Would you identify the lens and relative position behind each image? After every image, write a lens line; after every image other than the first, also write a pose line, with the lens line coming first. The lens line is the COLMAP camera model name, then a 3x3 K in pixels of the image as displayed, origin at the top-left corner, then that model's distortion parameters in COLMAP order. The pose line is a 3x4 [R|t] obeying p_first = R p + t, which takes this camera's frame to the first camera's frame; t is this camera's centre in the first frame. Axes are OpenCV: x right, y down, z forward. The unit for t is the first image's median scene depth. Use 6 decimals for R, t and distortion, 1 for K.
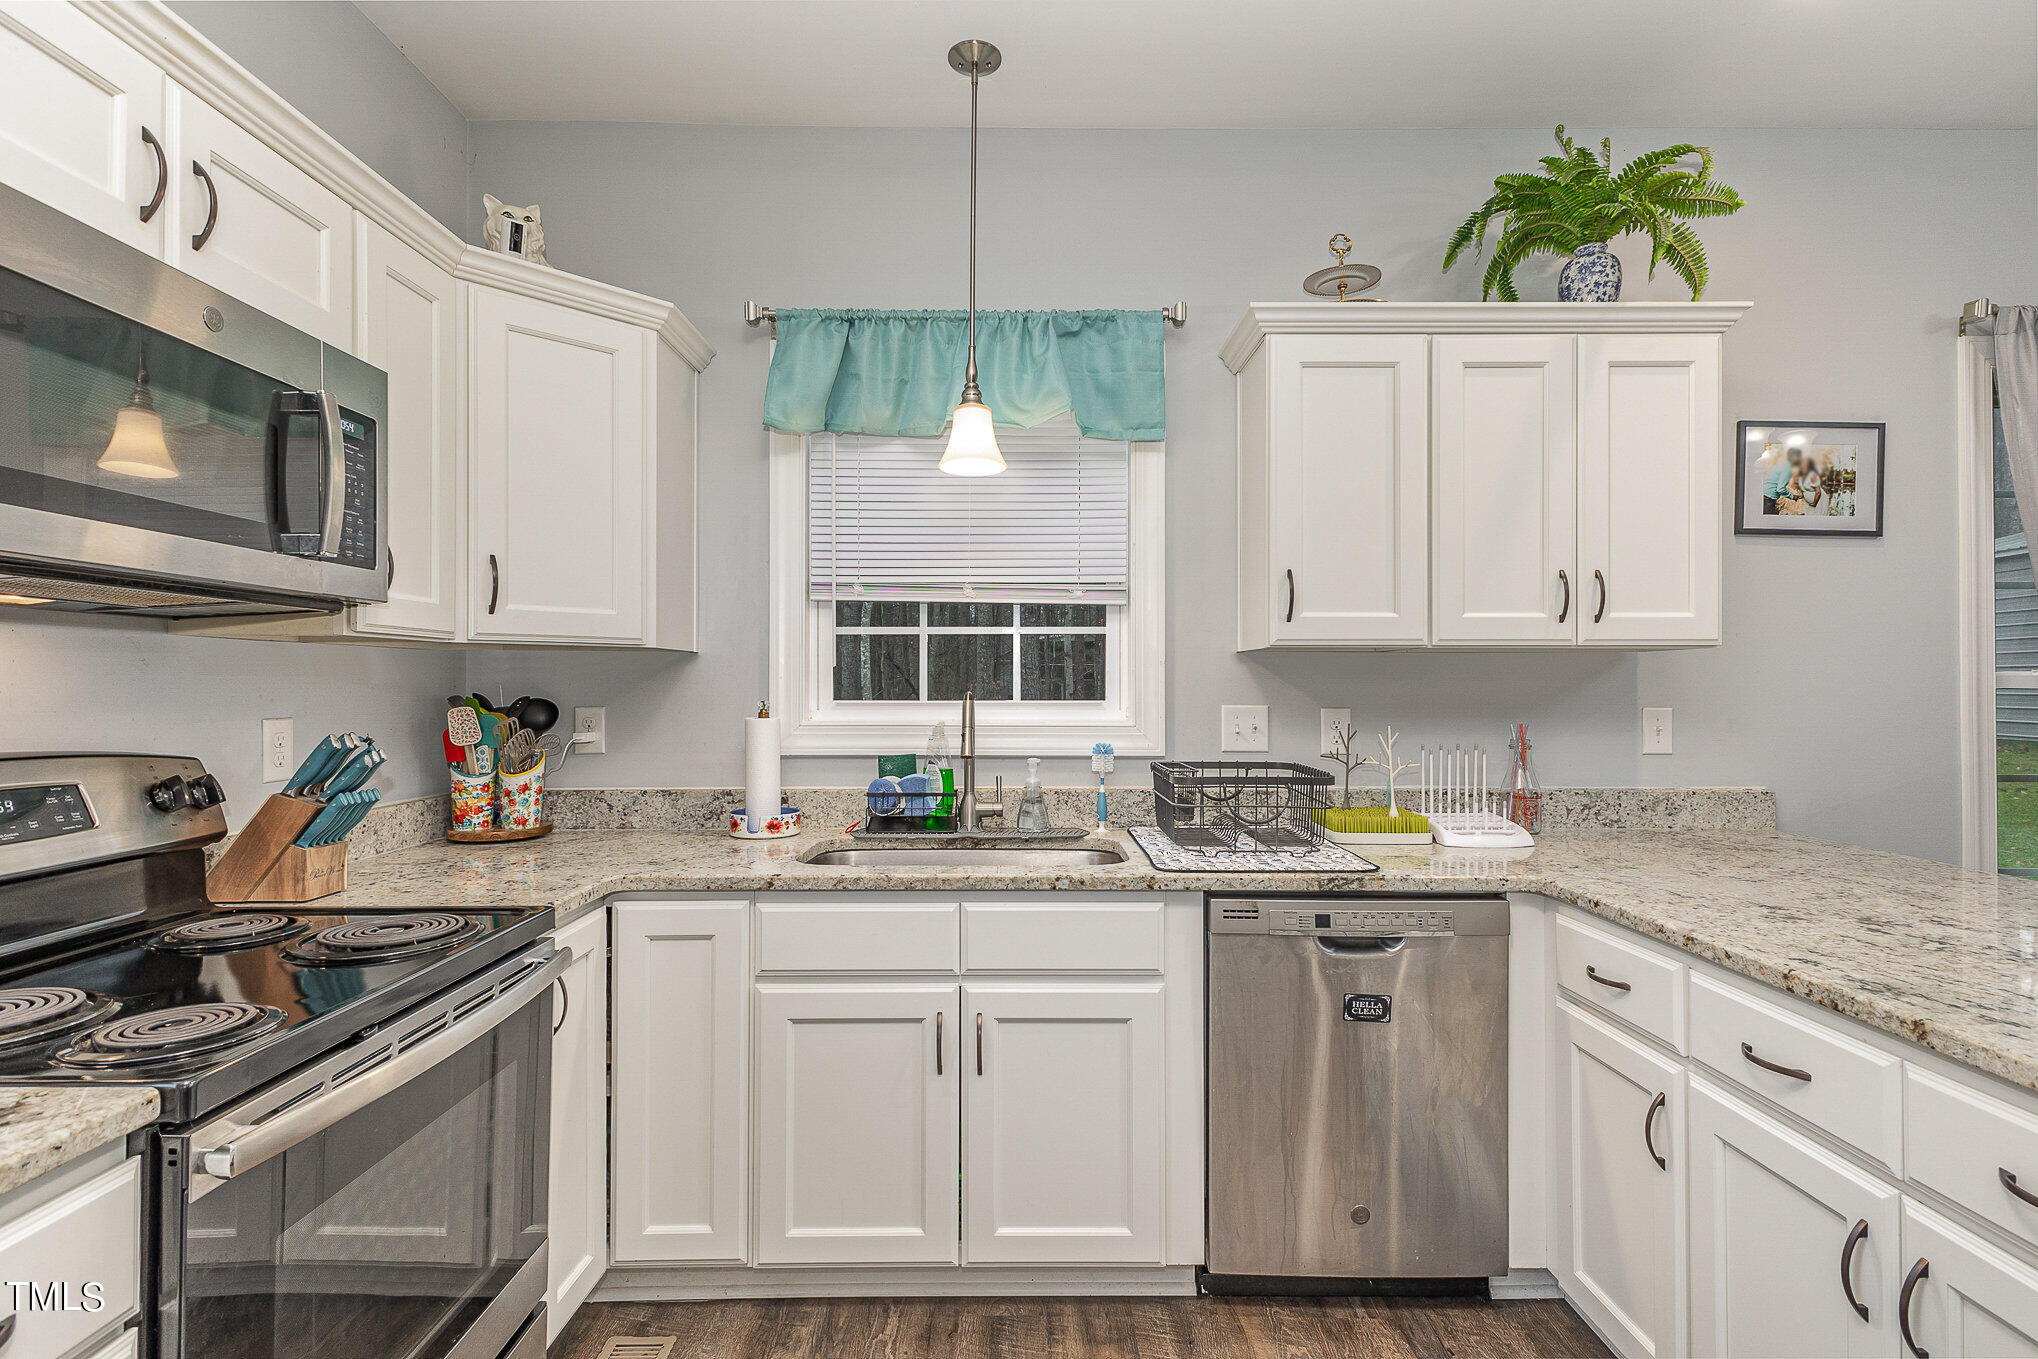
lens RADIAL K [[993.2, 0, 1023.9], [0, 993.2, 677.0], [0, 0, 1]] dist [0.019859, -0.008517]
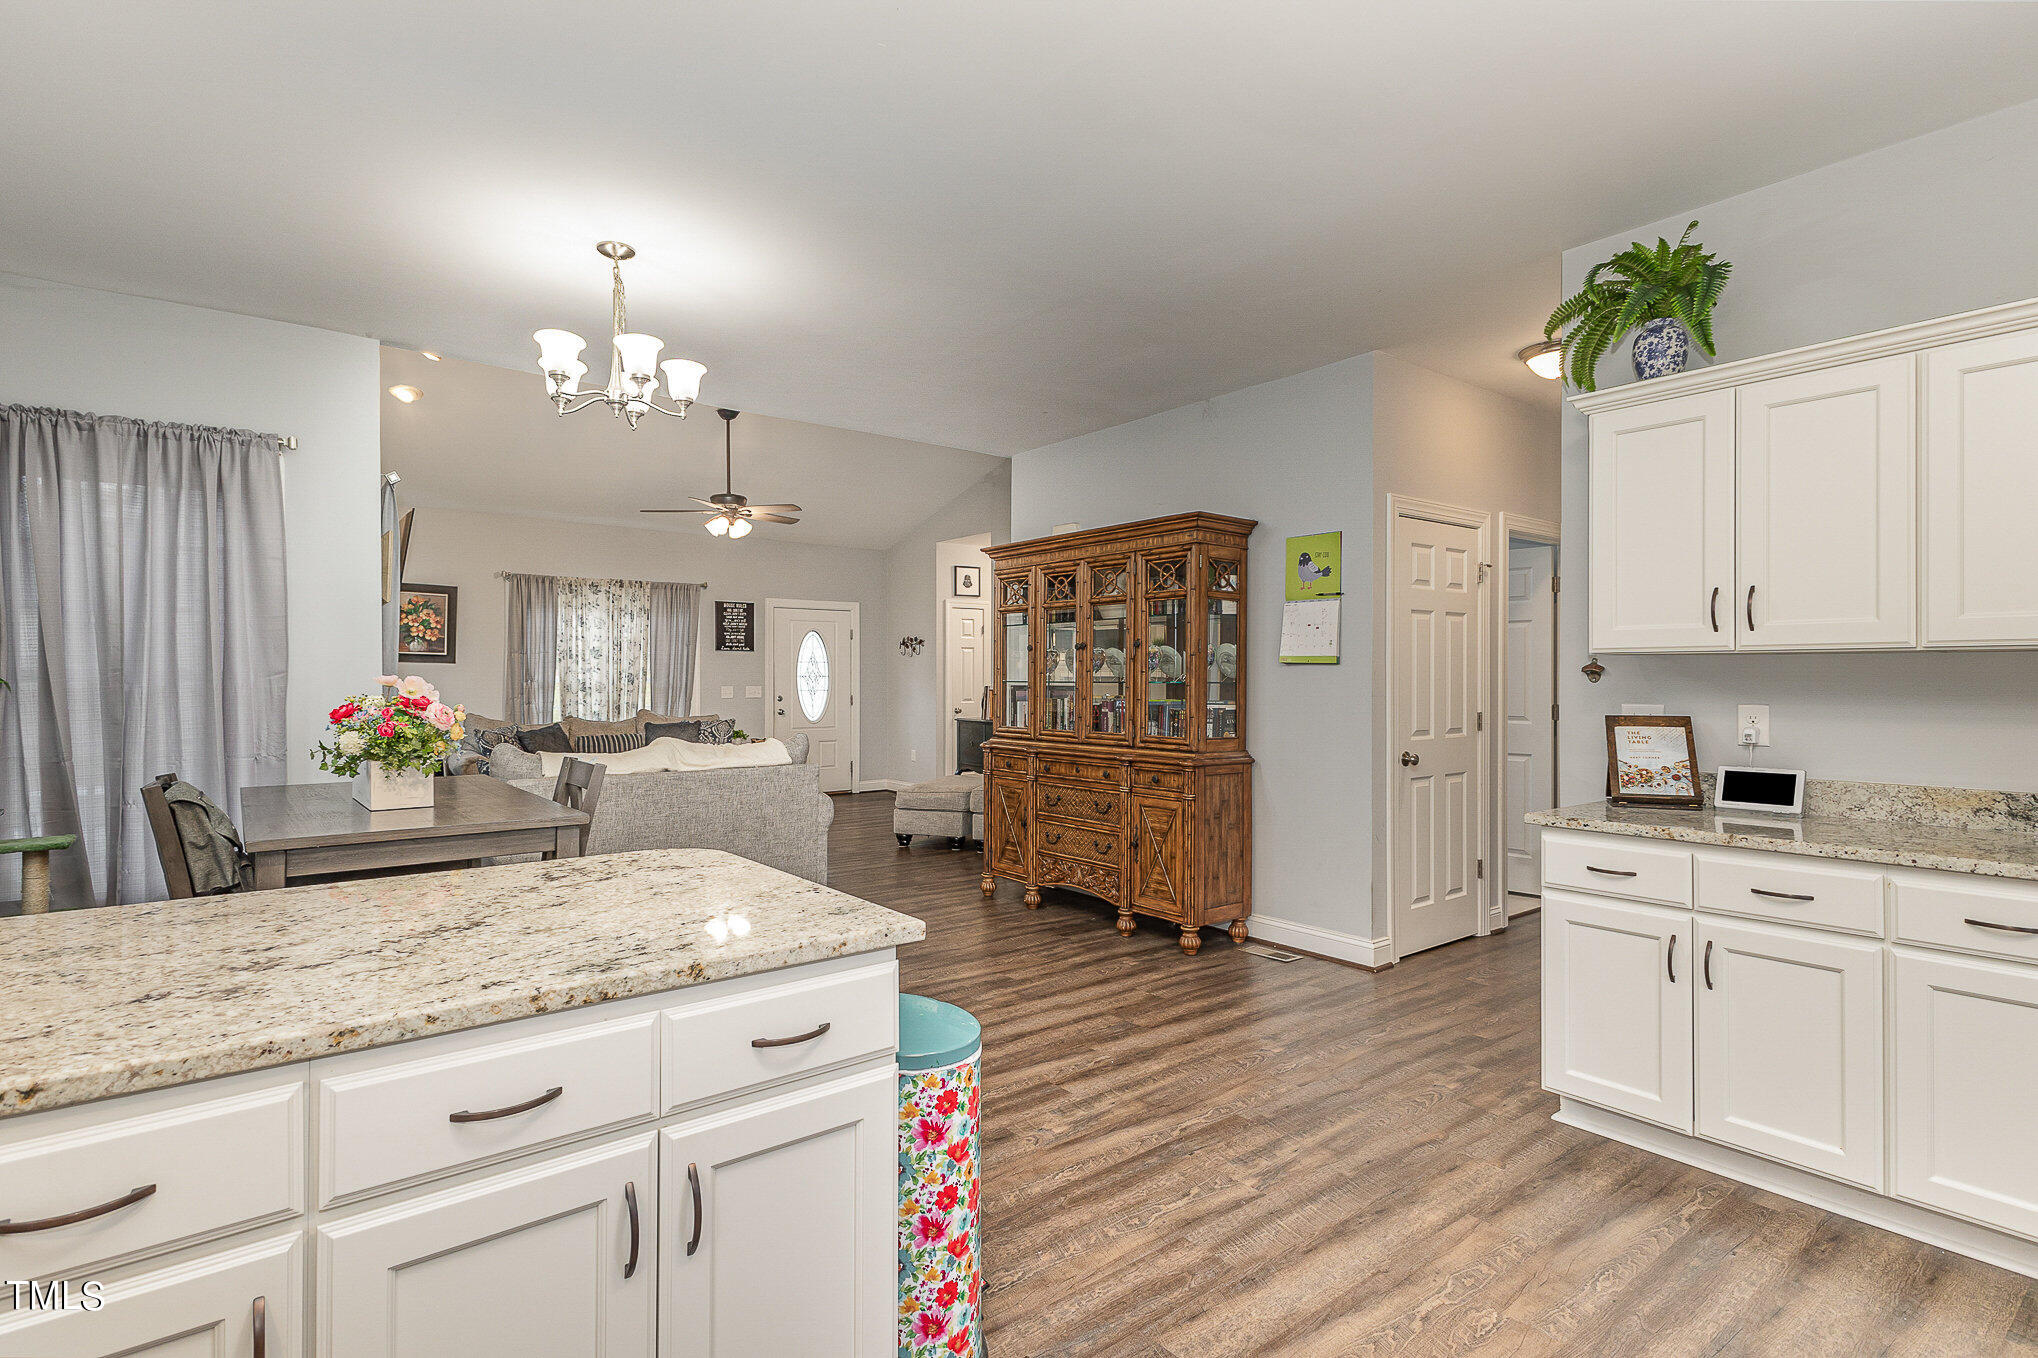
lens RADIAL K [[993.2, 0, 1020.0], [0, 993.2, 681.8], [0, 0, 1]] dist [0.019859, -0.008517]
pose [[-0.612965, -0.003568, 0.790102, -0.118997], [-0.005137, 0.999987, 0.000530, 0.004064], [-0.790094, -0.003734, -0.612975, 0.631986]]
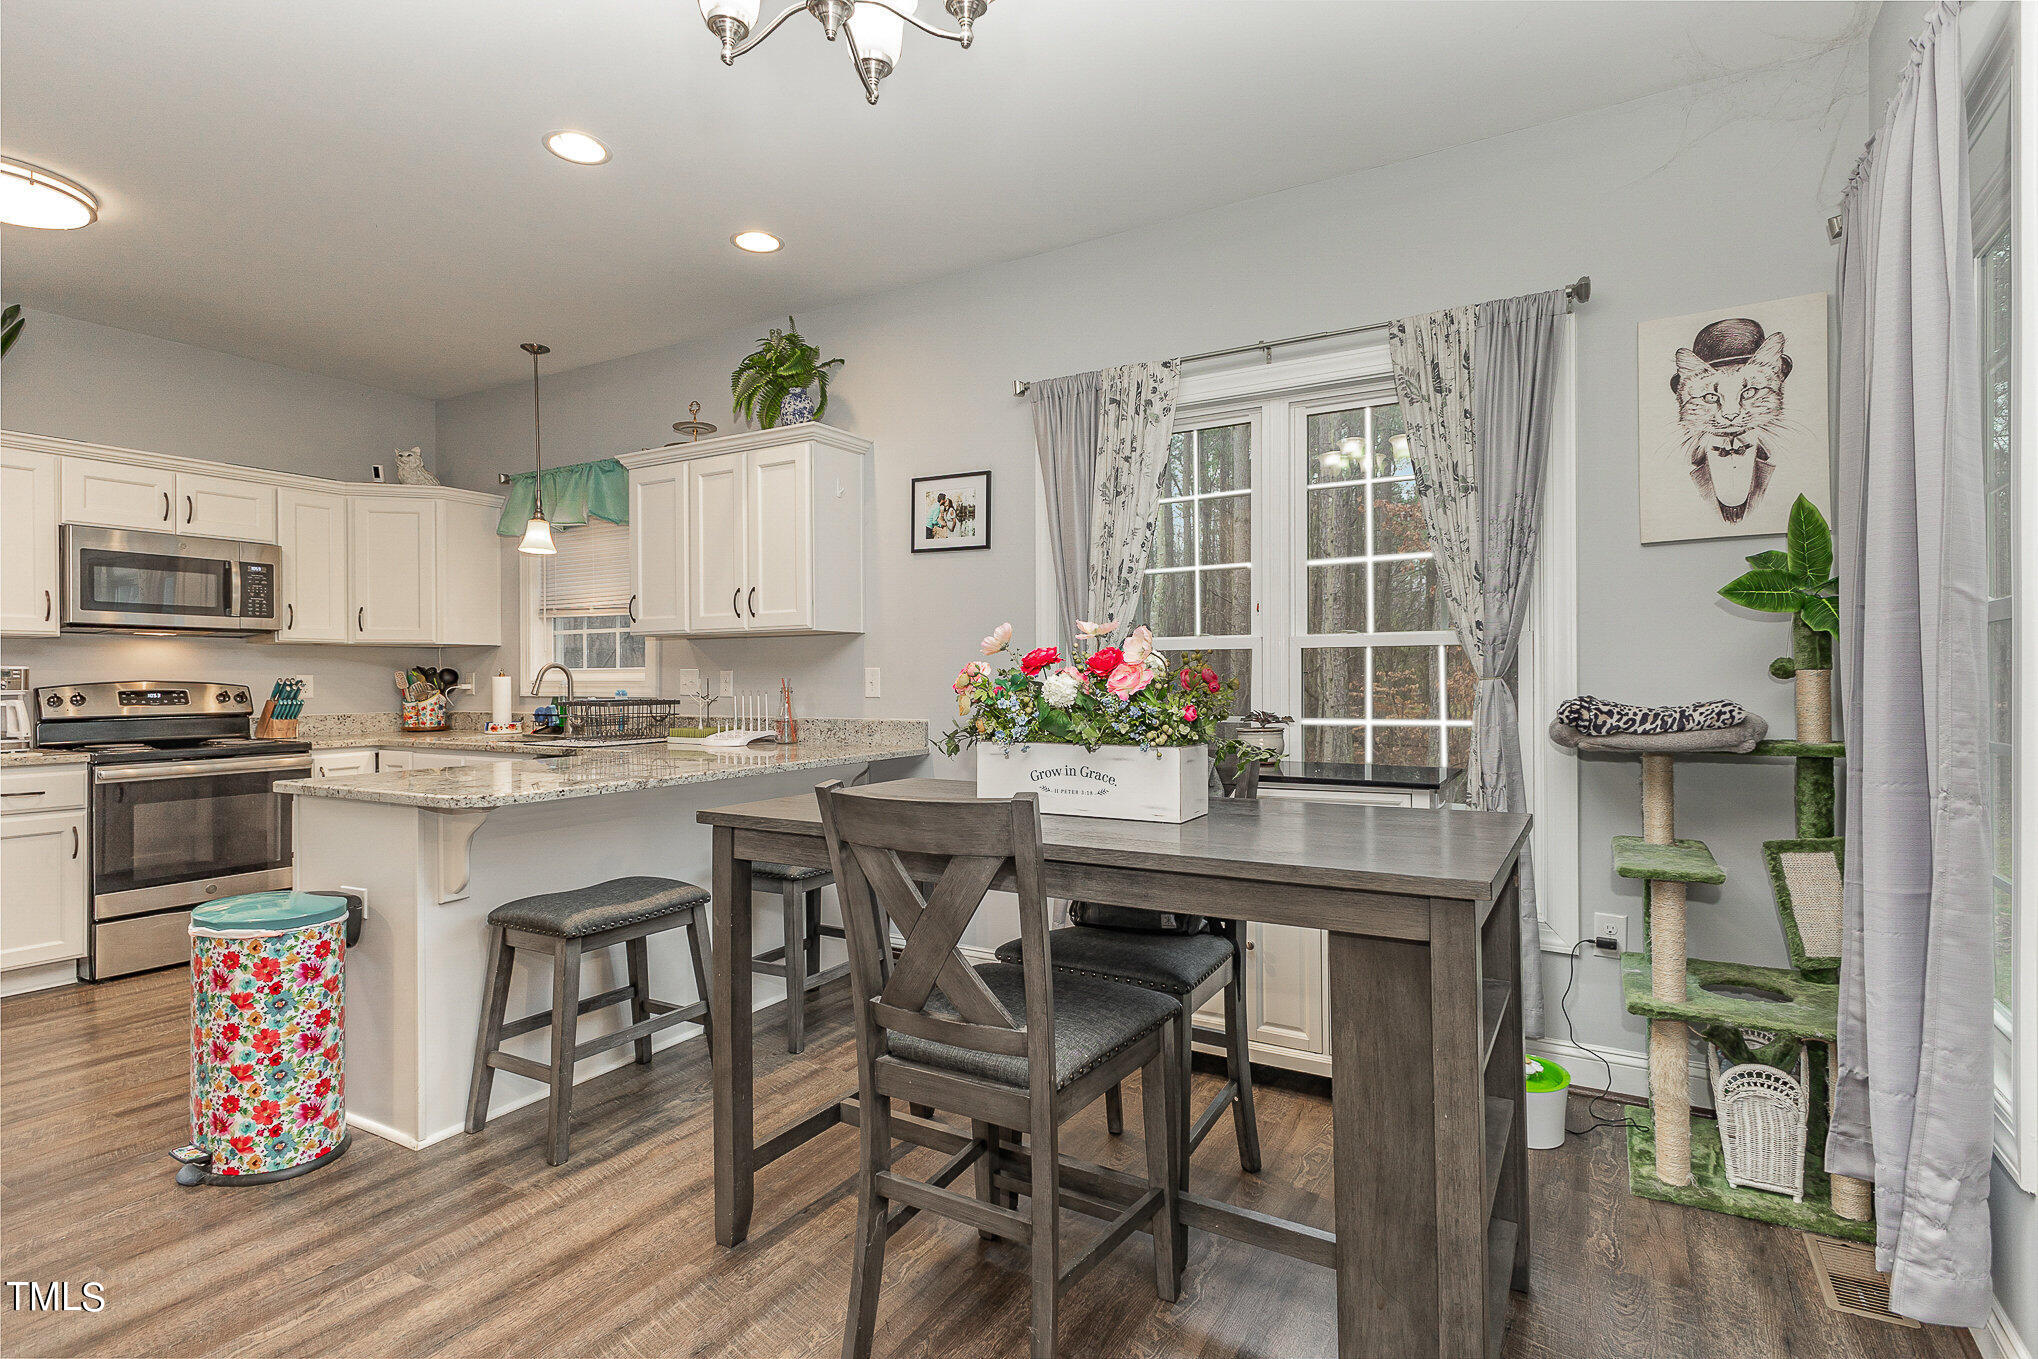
lens RADIAL K [[993.2, 0, 1022.3], [0, 993.2, 675.1], [0, 0, 1]] dist [0.019859, -0.008517]
pose [[0.861186, -0.006585, -0.508248, 1.656191], [0.010565, 0.999932, 0.004947, 0.037733], [0.508181, -0.009630, 0.861197, -0.223850]]
